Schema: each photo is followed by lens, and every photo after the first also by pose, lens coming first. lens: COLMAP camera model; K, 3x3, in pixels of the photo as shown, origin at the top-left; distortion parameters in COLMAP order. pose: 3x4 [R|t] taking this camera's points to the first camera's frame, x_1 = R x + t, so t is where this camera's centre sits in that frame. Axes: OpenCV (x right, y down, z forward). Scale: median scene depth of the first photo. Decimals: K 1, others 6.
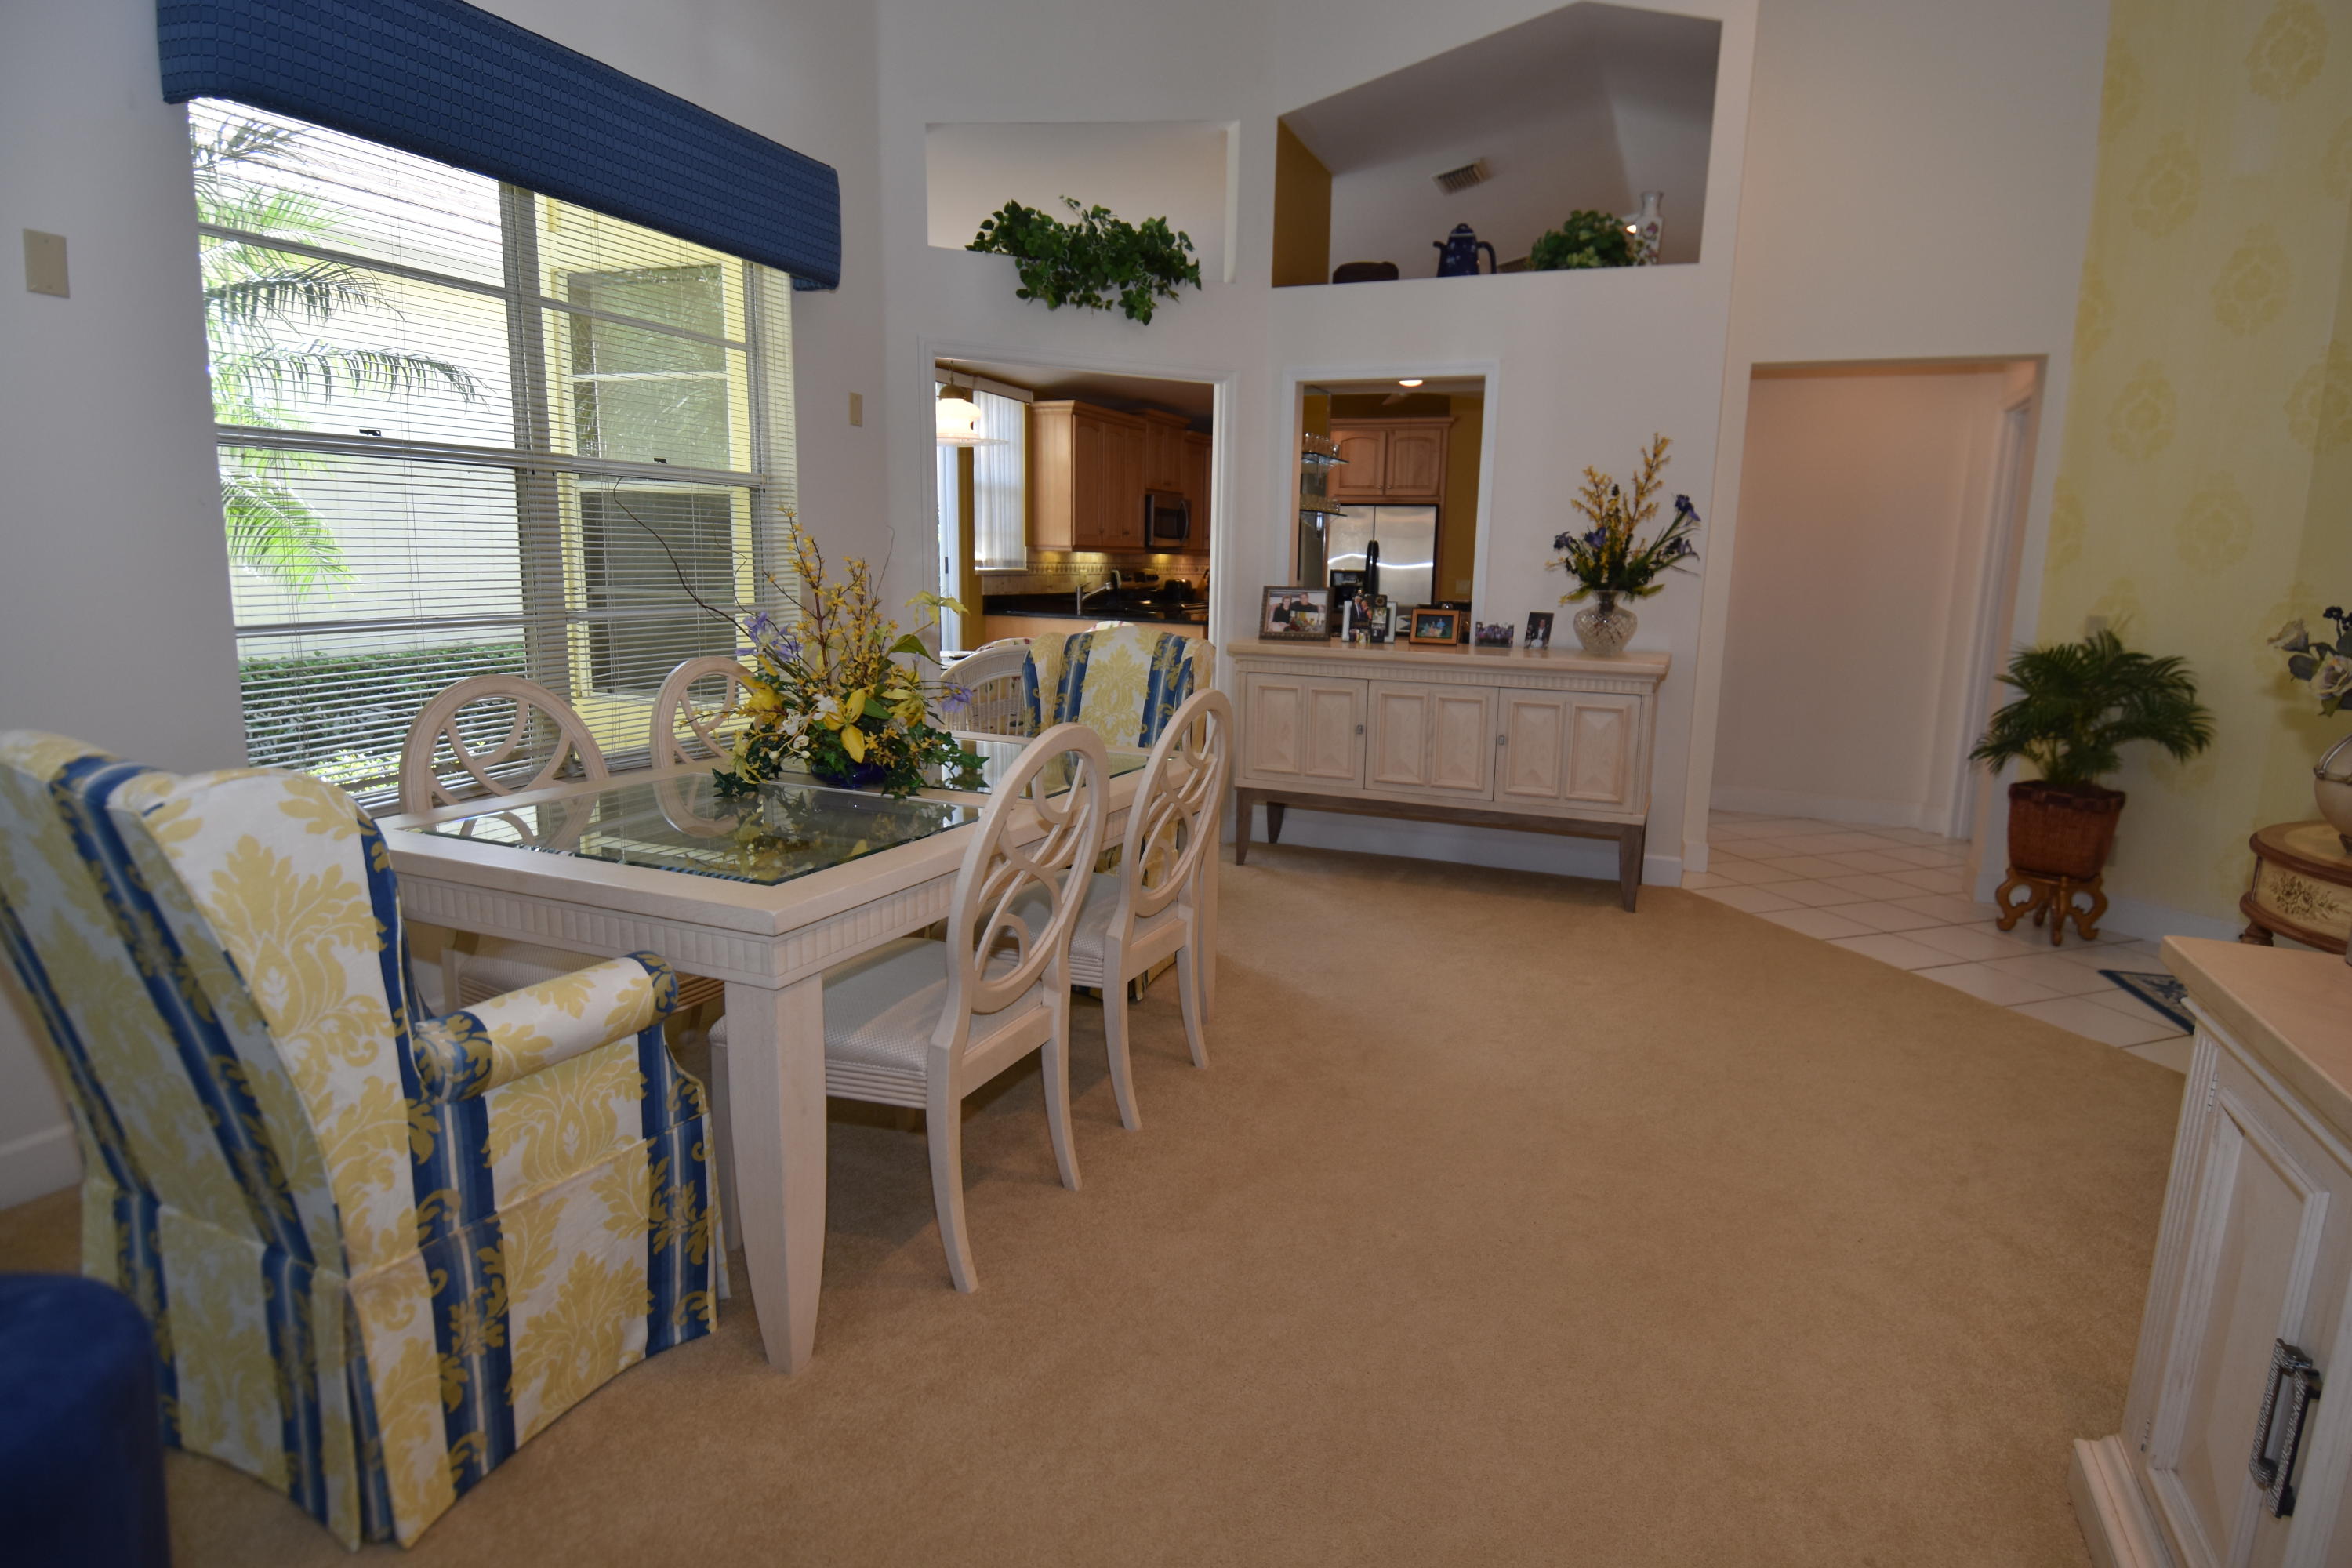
lens RADIAL K [[1248.7, 0, 1215.2], [0, 1248.7, 785.8], [0, 0, 1]] dist [0.046804, -0.044070]
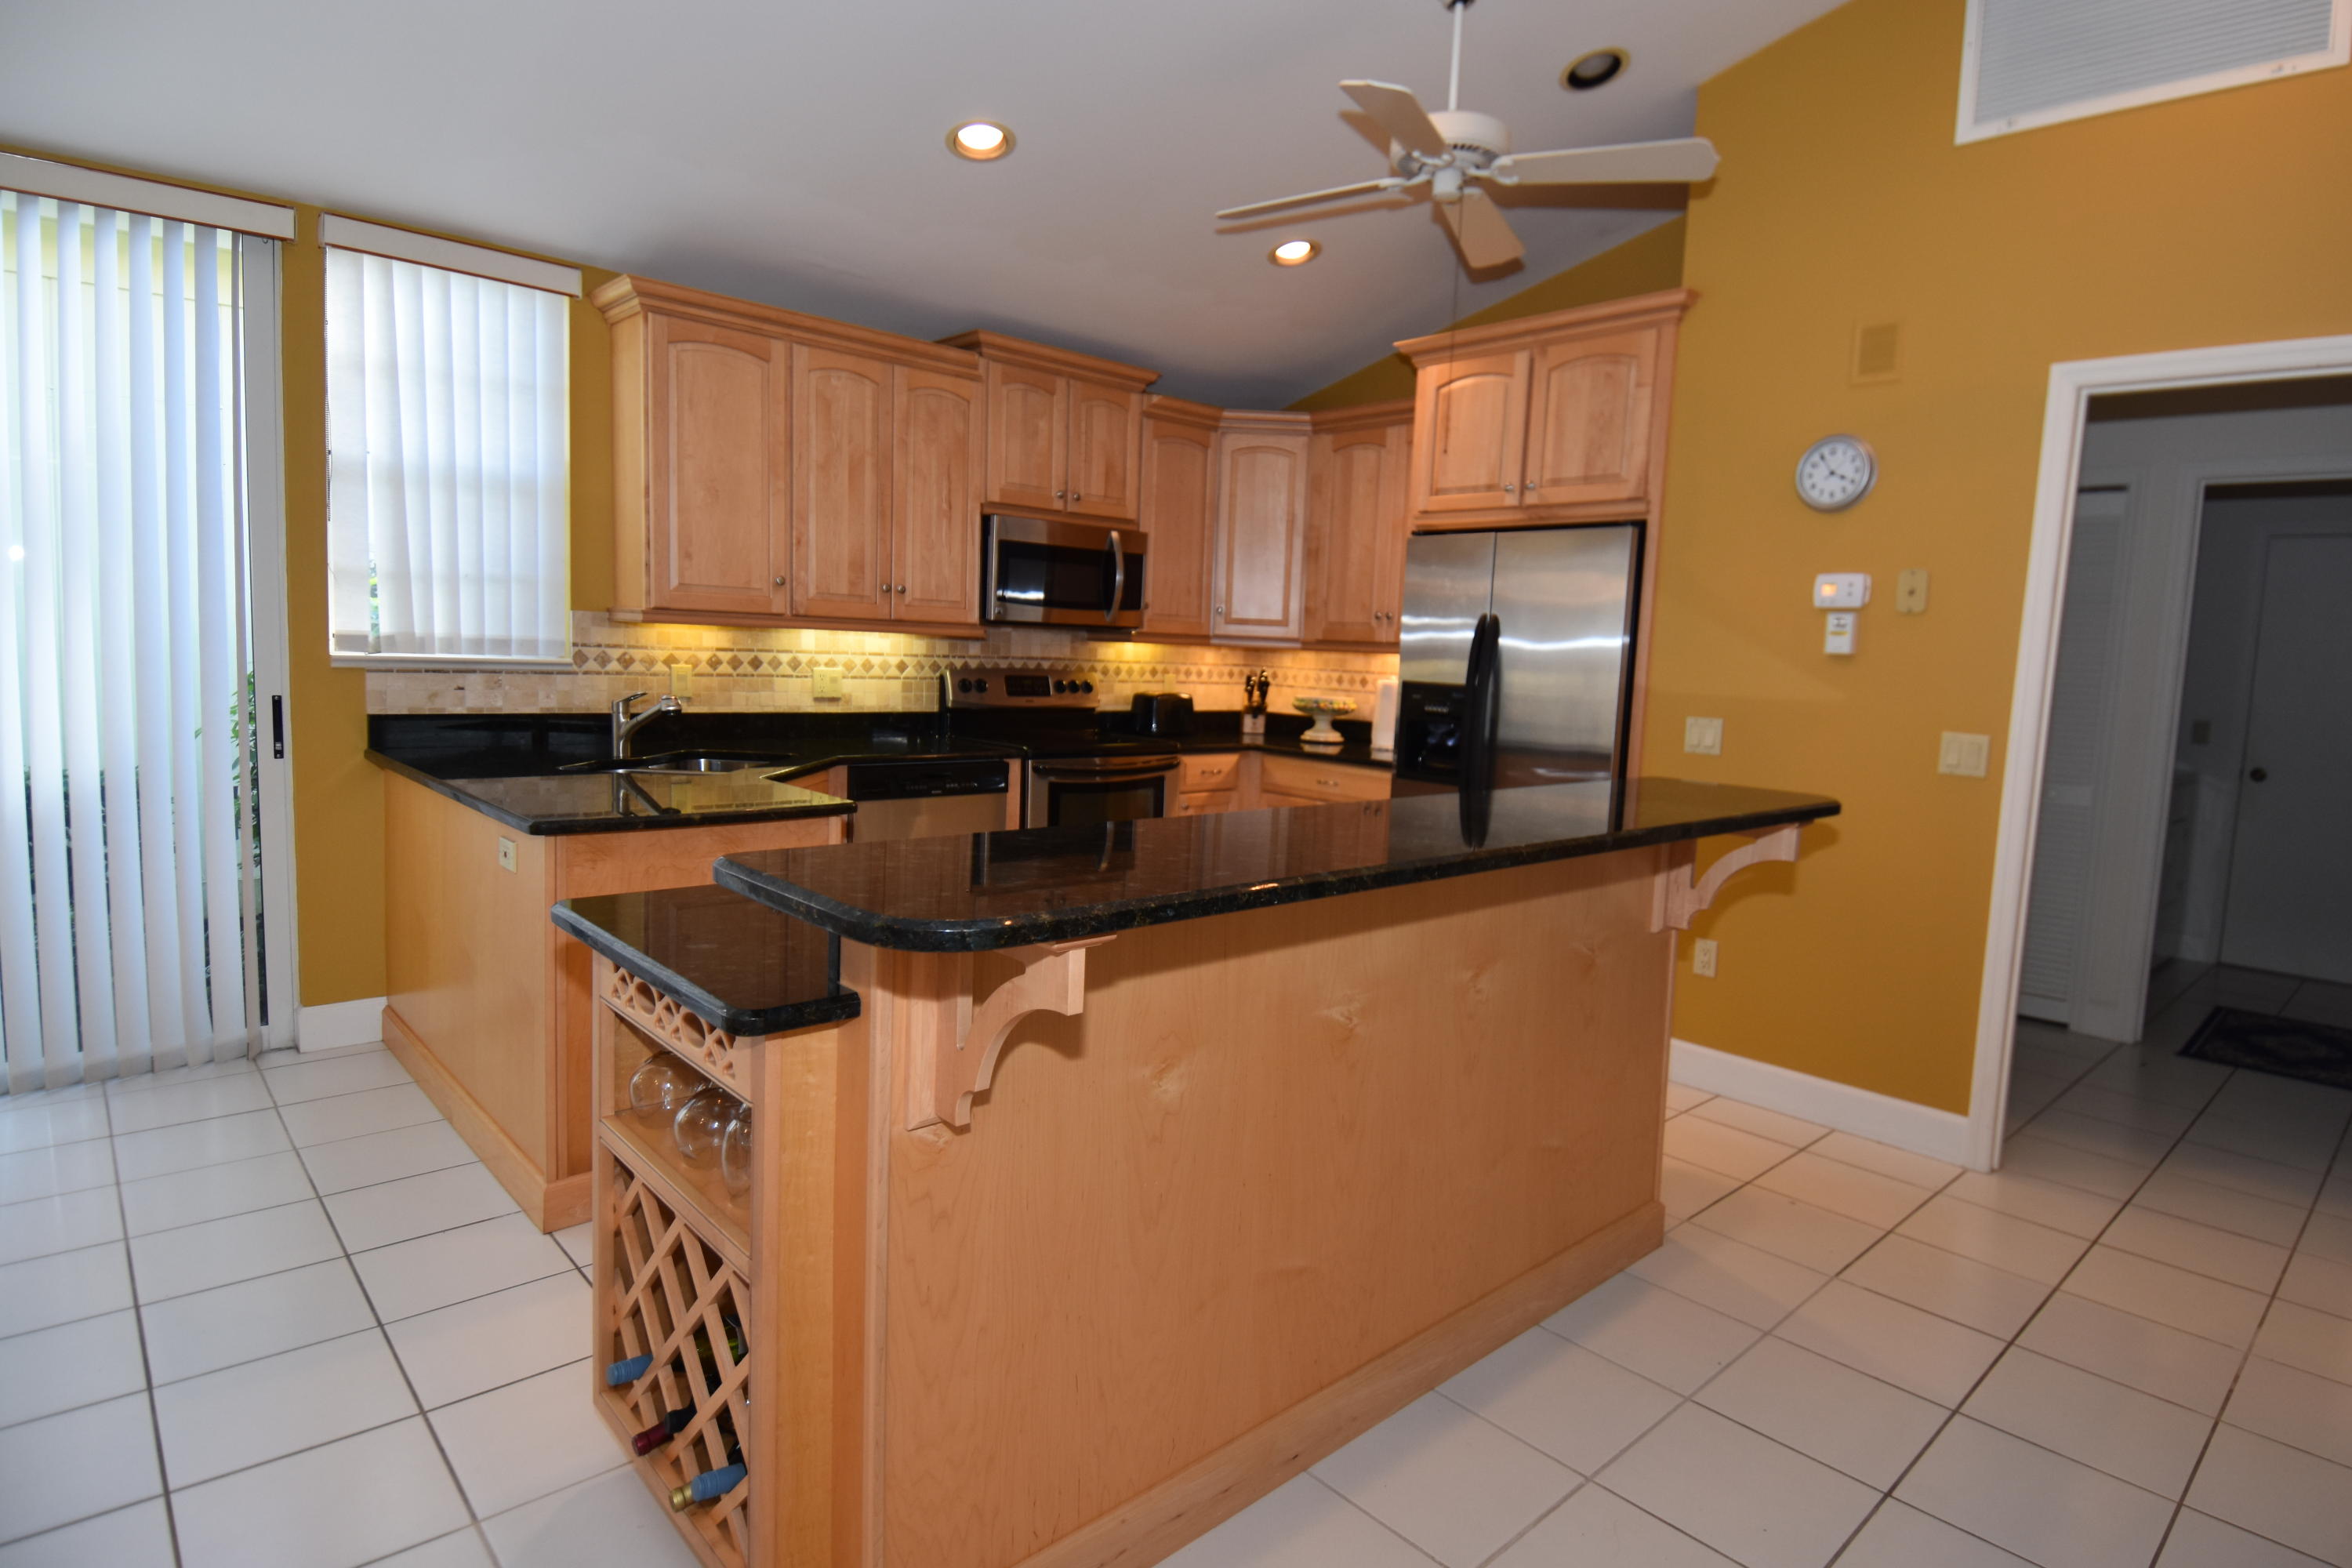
lens RADIAL K [[1230.8, 0, 1184.9], [0, 1230.8, 775.9], [0, 0, 1]] dist [0.017367, -0.000023]
pose [[0.901057, 0.058282, -0.429767, 0.407540], [-0.097786, 0.992715, -0.070397, -0.198511], [0.422533, 0.105457, 0.900191, 1.137112]]
